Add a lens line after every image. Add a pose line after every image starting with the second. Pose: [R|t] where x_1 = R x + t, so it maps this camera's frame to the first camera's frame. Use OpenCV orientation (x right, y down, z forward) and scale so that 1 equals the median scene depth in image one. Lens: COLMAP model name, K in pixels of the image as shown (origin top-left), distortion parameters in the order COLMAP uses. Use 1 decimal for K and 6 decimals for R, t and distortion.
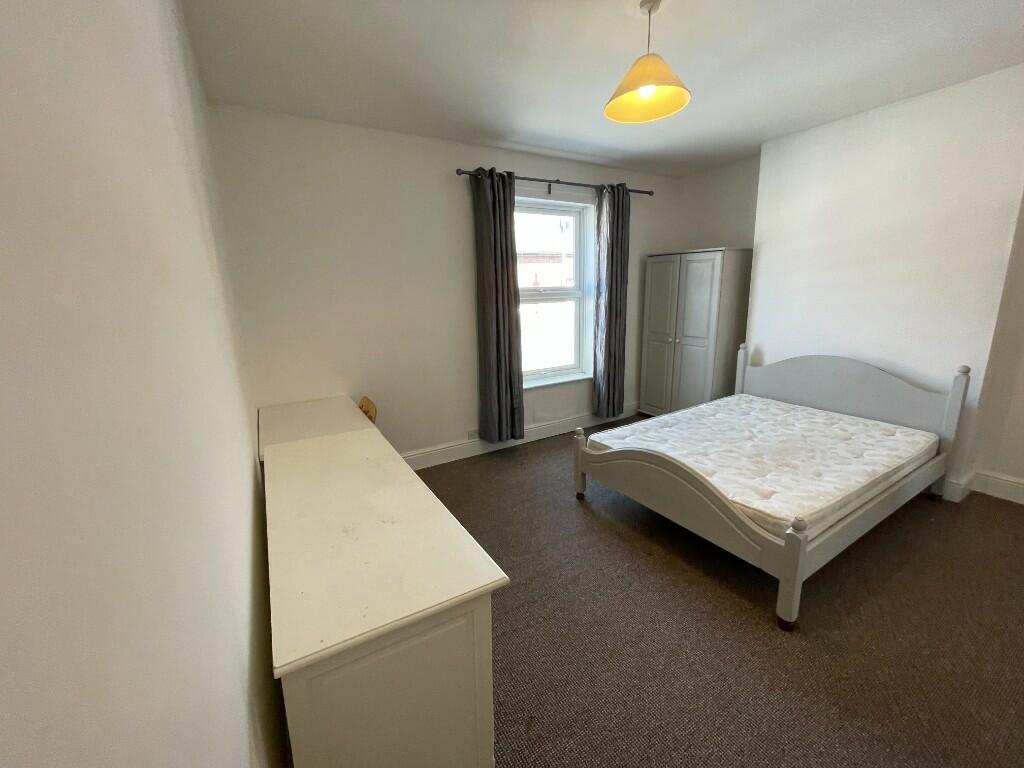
lens RADIAL K [[414.4, 0, 512.1], [0, 414.4, 379.7], [0, 0, 1]] dist [-0.000065, 0.001905]
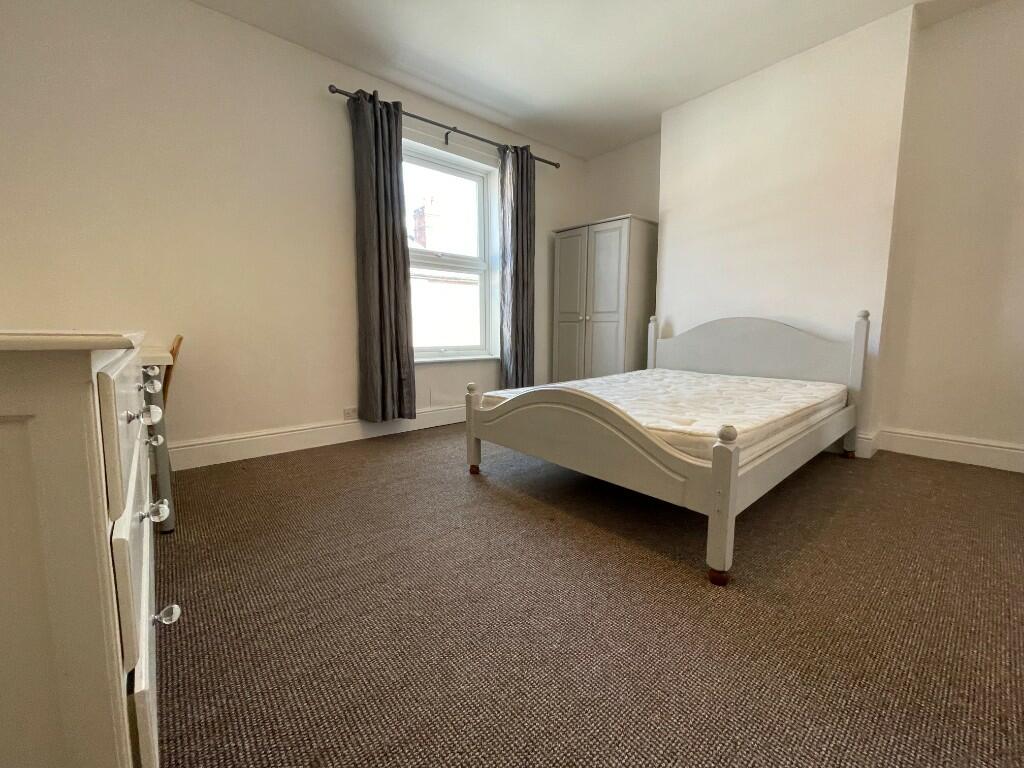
lens RADIAL K [[414.4, 0, 510.8], [0, 414.4, 378.8], [0, 0, 1]] dist [-0.000065, 0.001905]
pose [[0.985374, 0.006117, 0.170295, 0.083782], [0.010709, 0.995158, -0.097708, 0.160608], [-0.170068, 0.098103, 0.980537, 0.154730]]
